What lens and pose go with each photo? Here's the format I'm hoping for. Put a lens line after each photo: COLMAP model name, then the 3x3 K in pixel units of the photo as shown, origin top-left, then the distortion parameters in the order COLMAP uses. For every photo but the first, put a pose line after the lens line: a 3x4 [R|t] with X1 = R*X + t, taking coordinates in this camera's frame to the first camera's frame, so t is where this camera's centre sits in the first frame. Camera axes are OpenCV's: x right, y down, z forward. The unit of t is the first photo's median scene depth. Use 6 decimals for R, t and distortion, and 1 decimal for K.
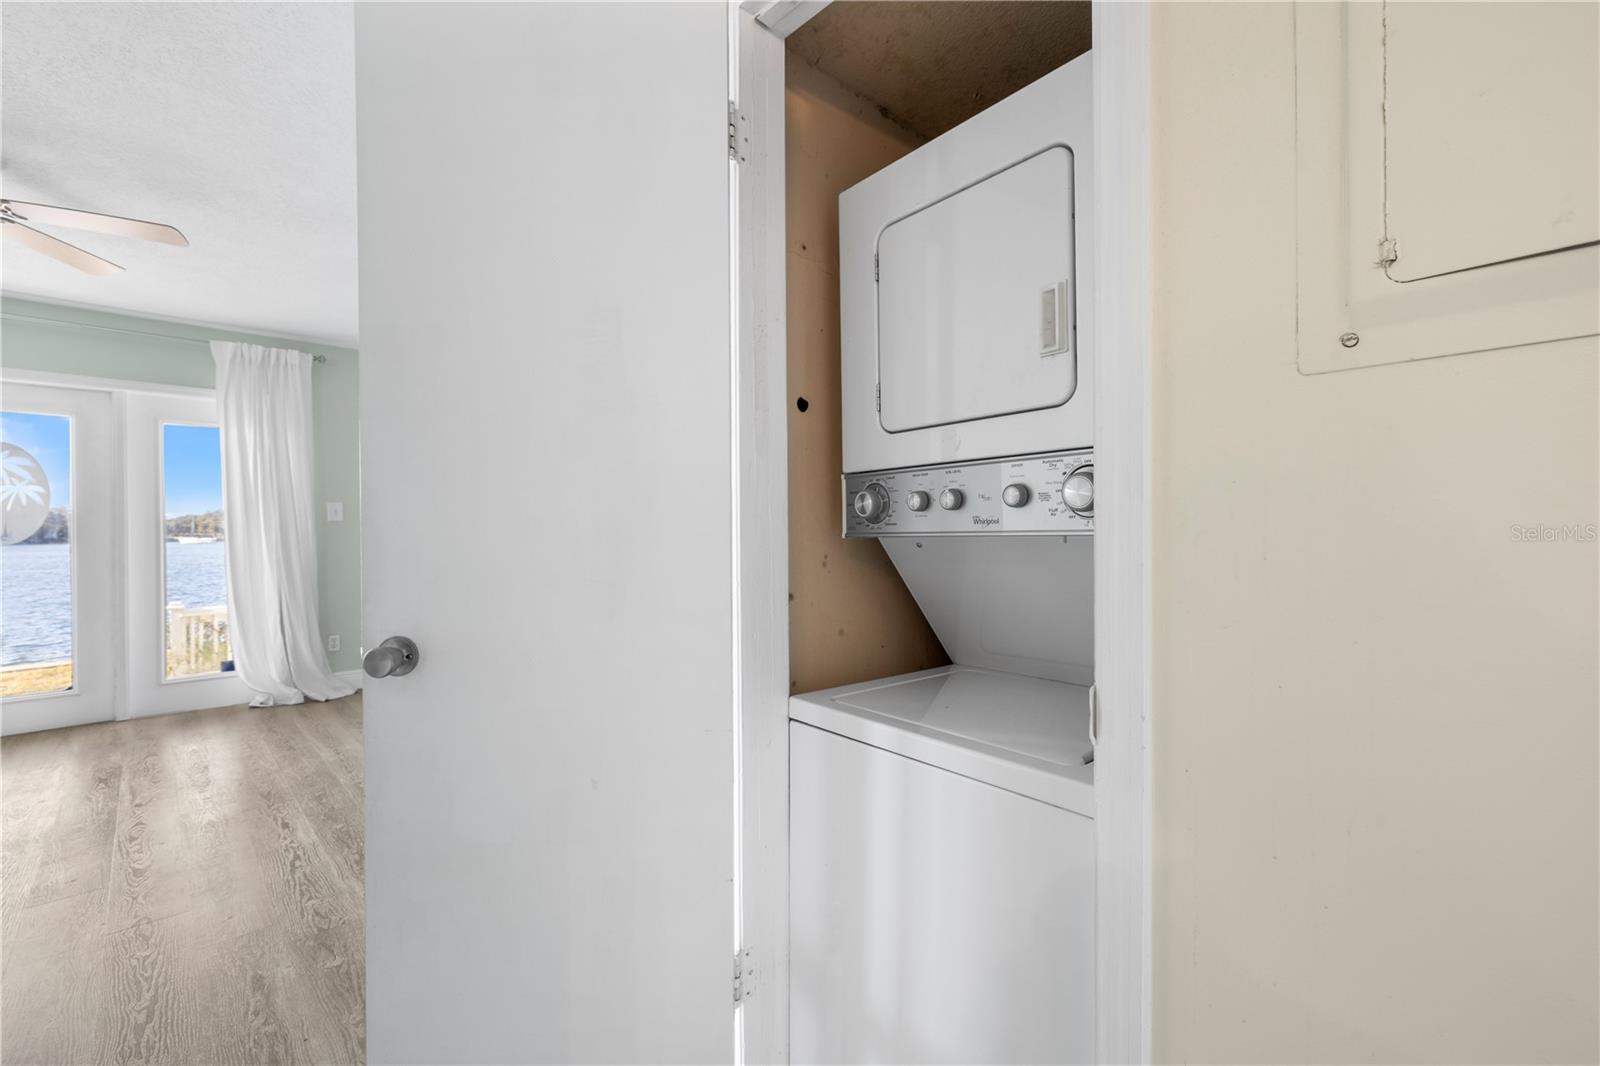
lens RADIAL K [[690.2, 0, 801.3], [0, 690.2, 526.3], [0, 0, 1]] dist [0.003373, 0.000272]
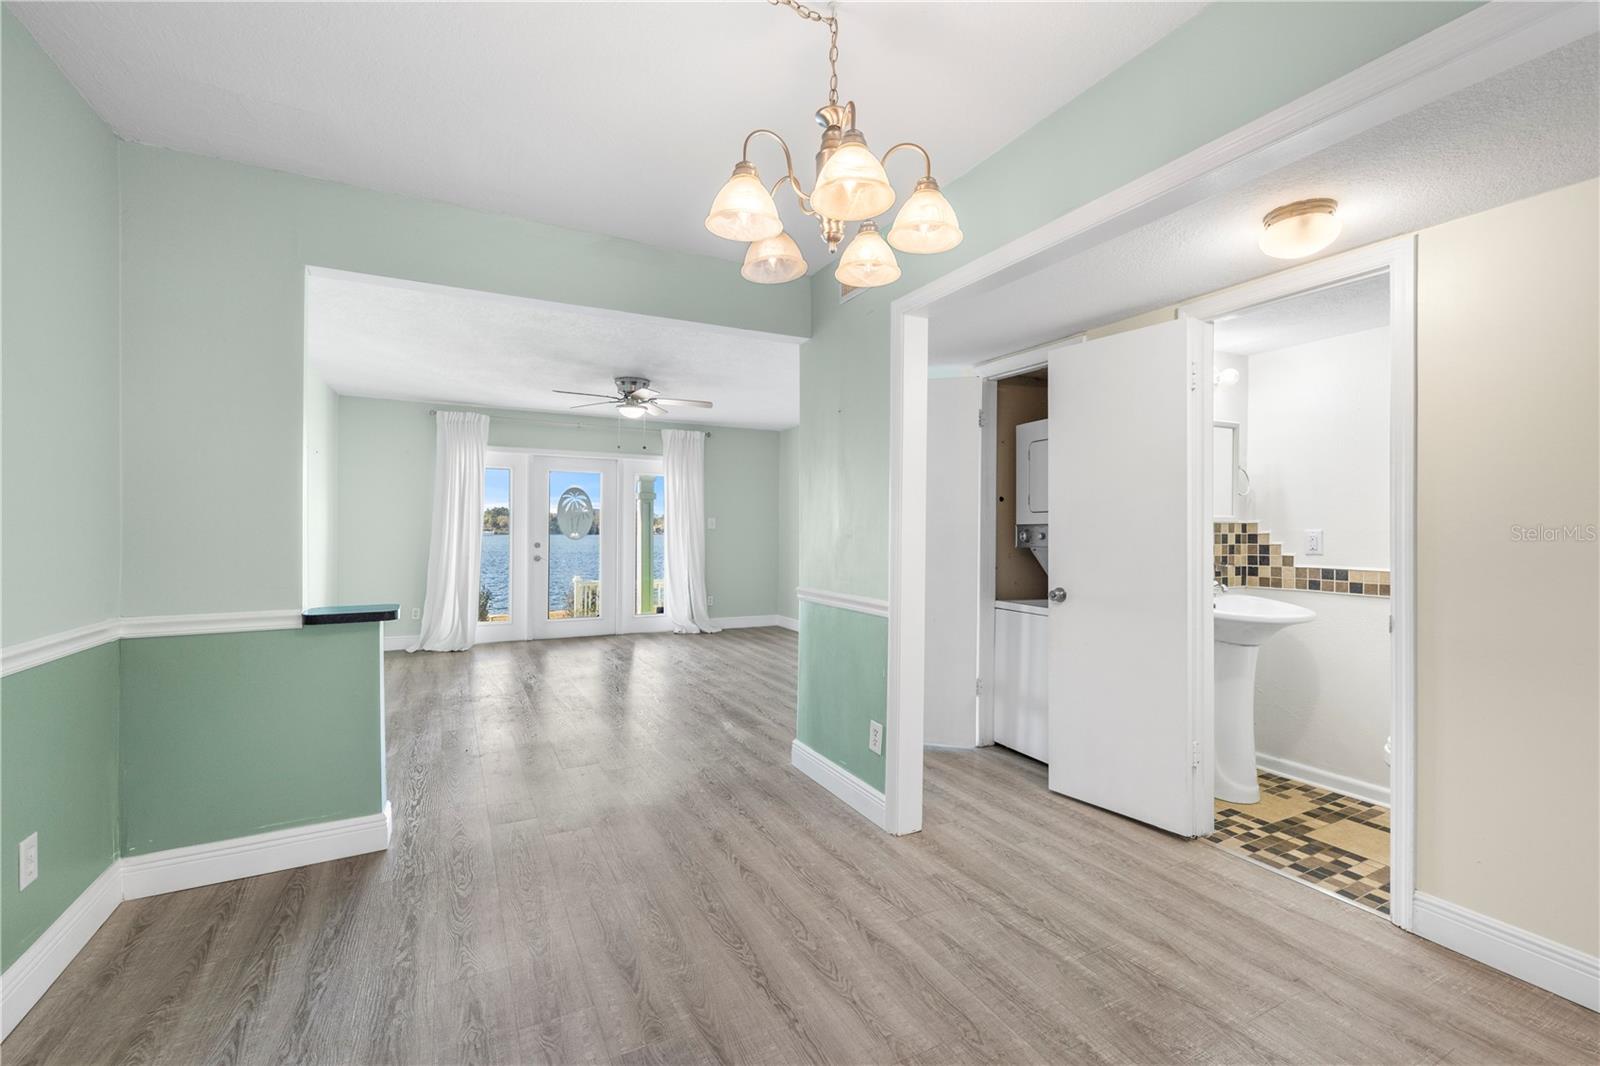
lens RADIAL K [[676.9, 0, 797.8], [0, 676.9, 528.8], [0, 0, 1]] dist [0.000438, 0.000506]
pose [[0.958821, 0.014393, -0.283647, -0.003298], [-0.013988, 0.999896, 0.003456, -0.018503], [0.283667, 0.000654, 0.958923, -0.612911]]
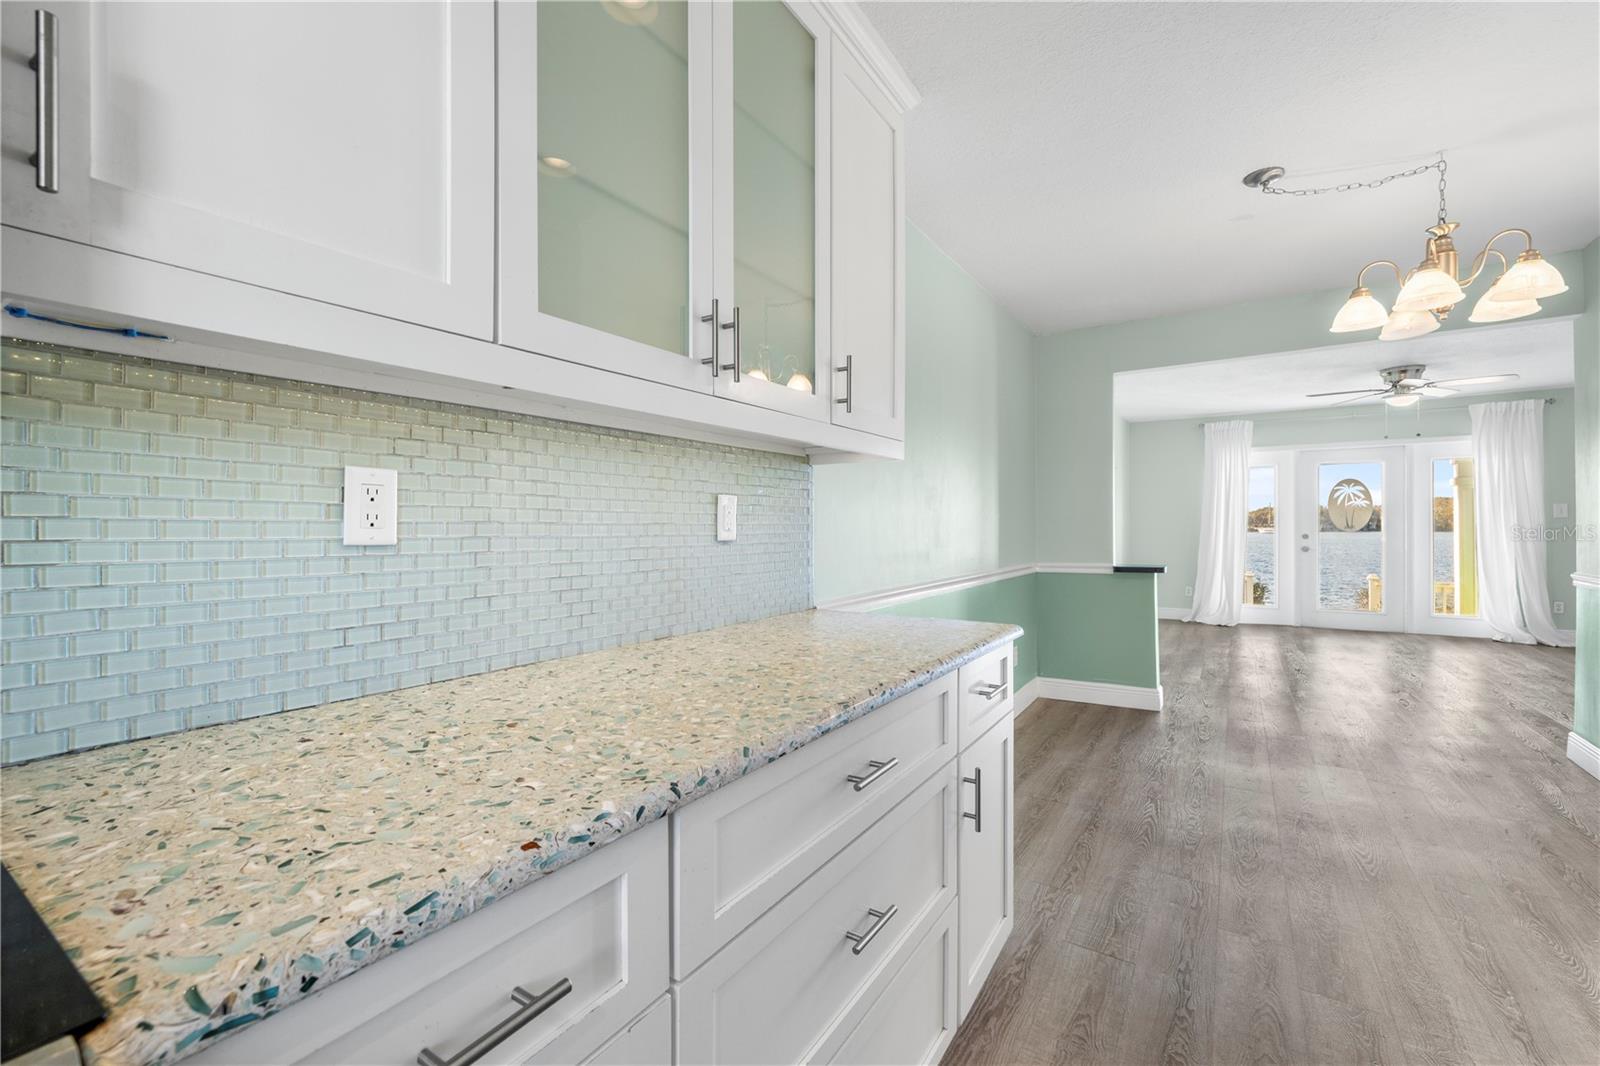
lens RADIAL K [[676.9, 0, 797.8], [0, 676.9, 528.8], [0, 0, 1]] dist [0.000438, 0.000506]
pose [[0.230388, 0.011560, -0.973030, 0.315843], [0.004508, 0.999906, 0.012947, -0.011590], [0.973088, -0.007369, 0.230314, -0.878297]]
